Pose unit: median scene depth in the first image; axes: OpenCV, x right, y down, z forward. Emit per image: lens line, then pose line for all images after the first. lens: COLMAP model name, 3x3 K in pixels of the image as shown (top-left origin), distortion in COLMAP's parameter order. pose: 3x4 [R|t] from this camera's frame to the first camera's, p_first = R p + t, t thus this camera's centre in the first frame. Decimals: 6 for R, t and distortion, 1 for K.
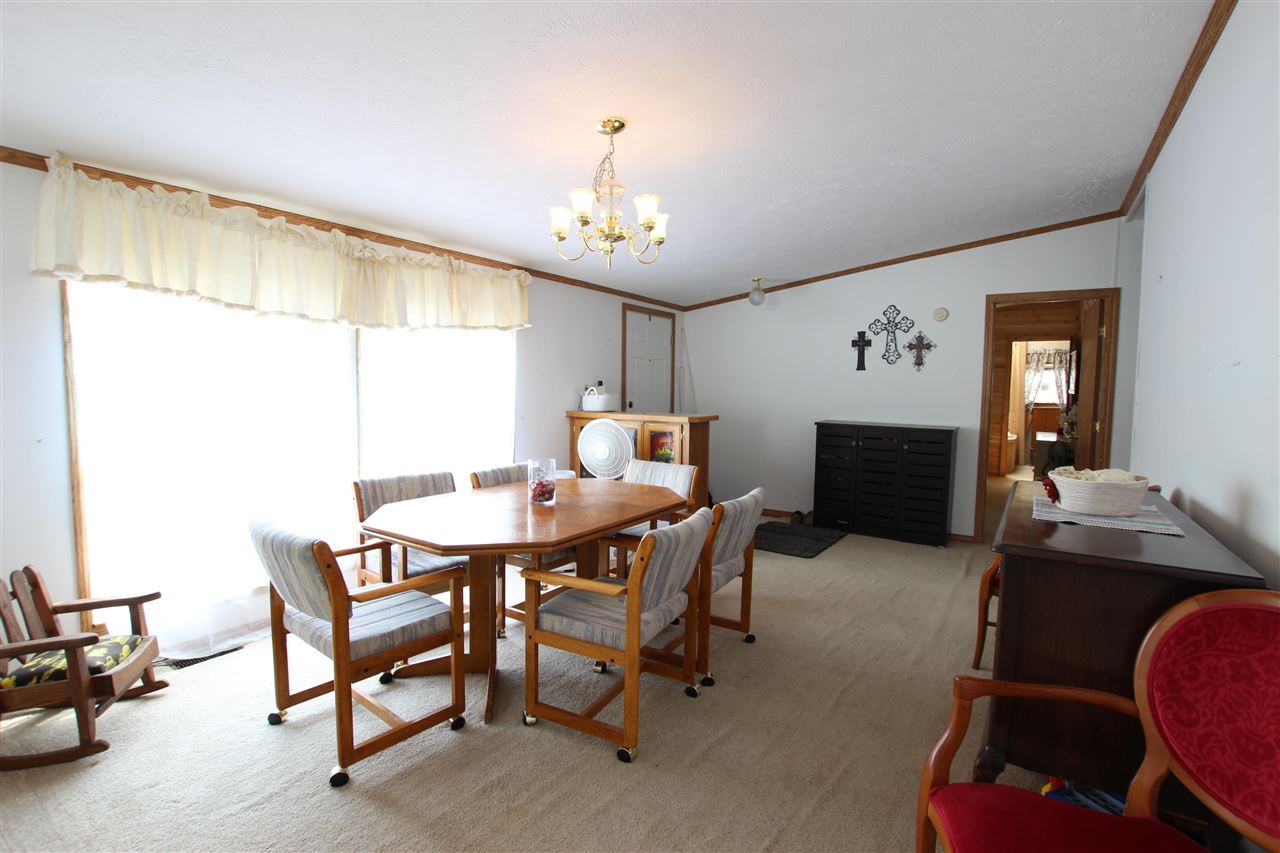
lens RADIAL K [[593.3, 0, 647.7], [0, 593.3, 427.8], [0, 0, 1]] dist [-0.037310, 0.006393]
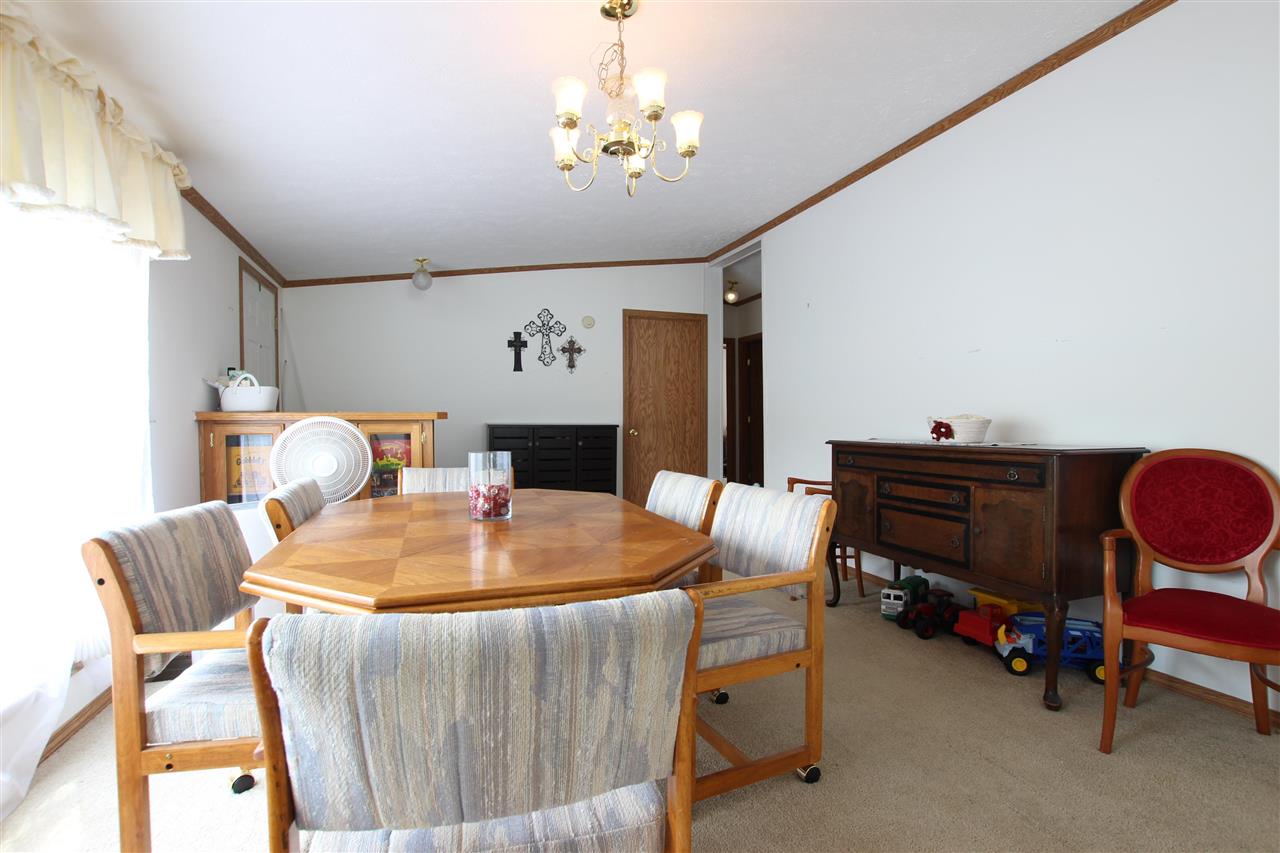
lens RADIAL K [[593.3, 0, 641.8], [0, 593.3, 428.9], [0, 0, 1]] dist [-0.037310, 0.006393]
pose [[0.603249, -0.029909, 0.796992, -0.318233], [0.065117, 0.997807, -0.011842, 0.024865], [-0.794891, 0.059041, 0.603873, 0.254886]]
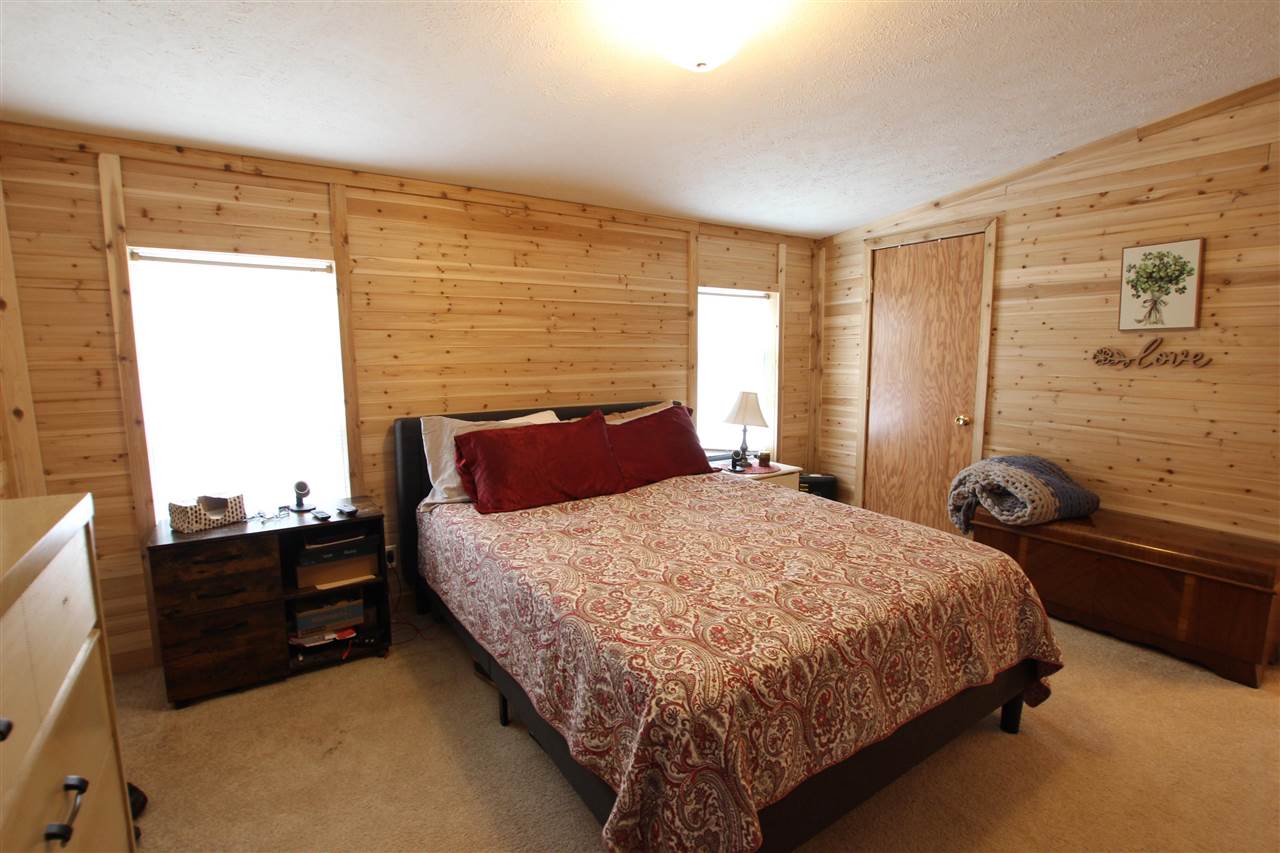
lens RADIAL K [[593.3, 0, 642.9], [0, 593.3, 425.2], [0, 0, 1]] dist [-0.037310, 0.006393]
pose [[0.918222, 0.030653, -0.394877, 0.586960], [-0.008955, 0.998353, 0.056675, -0.051286], [0.395964, -0.048504, 0.916984, 0.080175]]
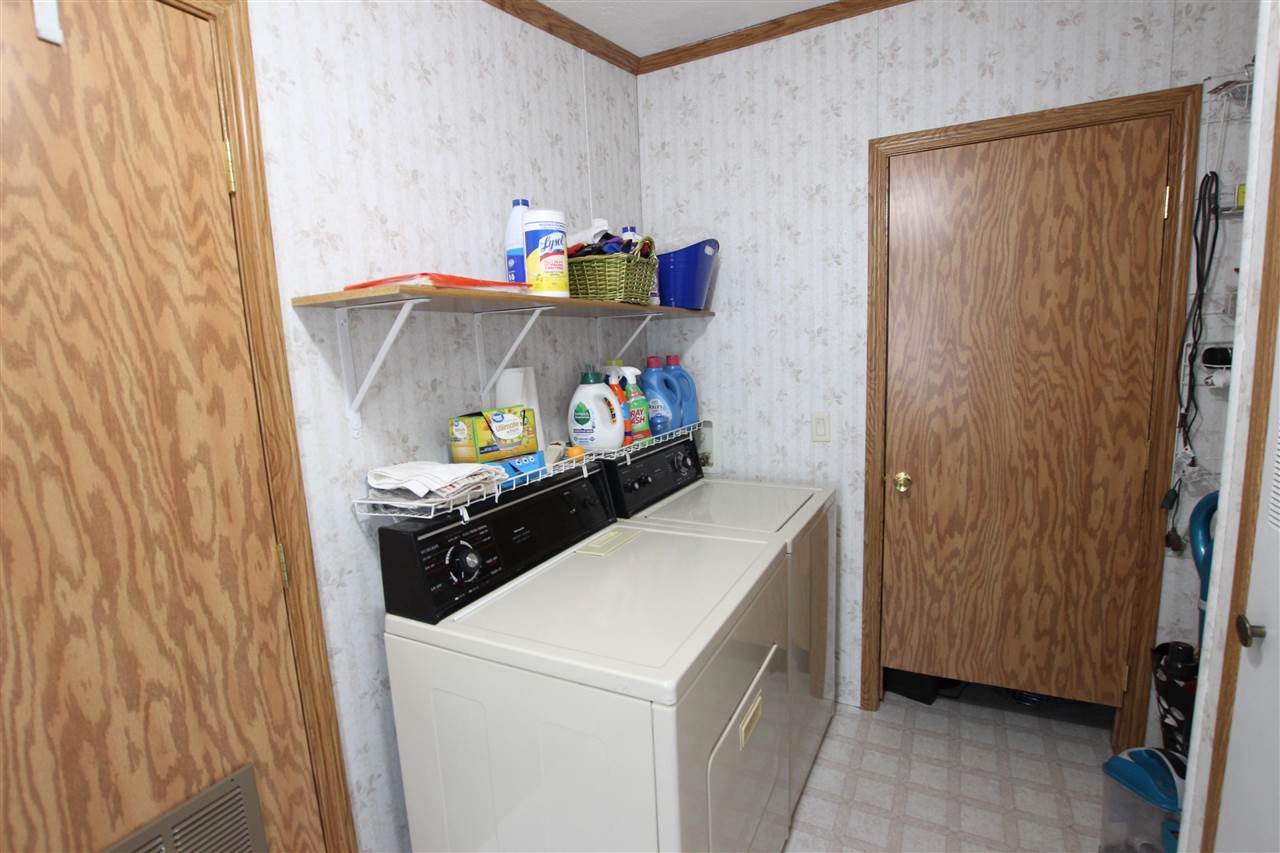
lens RADIAL K [[593.3, 0, 640.6], [0, 593.3, 431.3], [0, 0, 1]] dist [-0.037310, 0.006393]
pose [[0.991838, -0.069741, 0.106742, 0.339179], [0.062142, 0.995399, 0.072938, -0.053961], [-0.111337, -0.065709, 0.991608, 0.561330]]
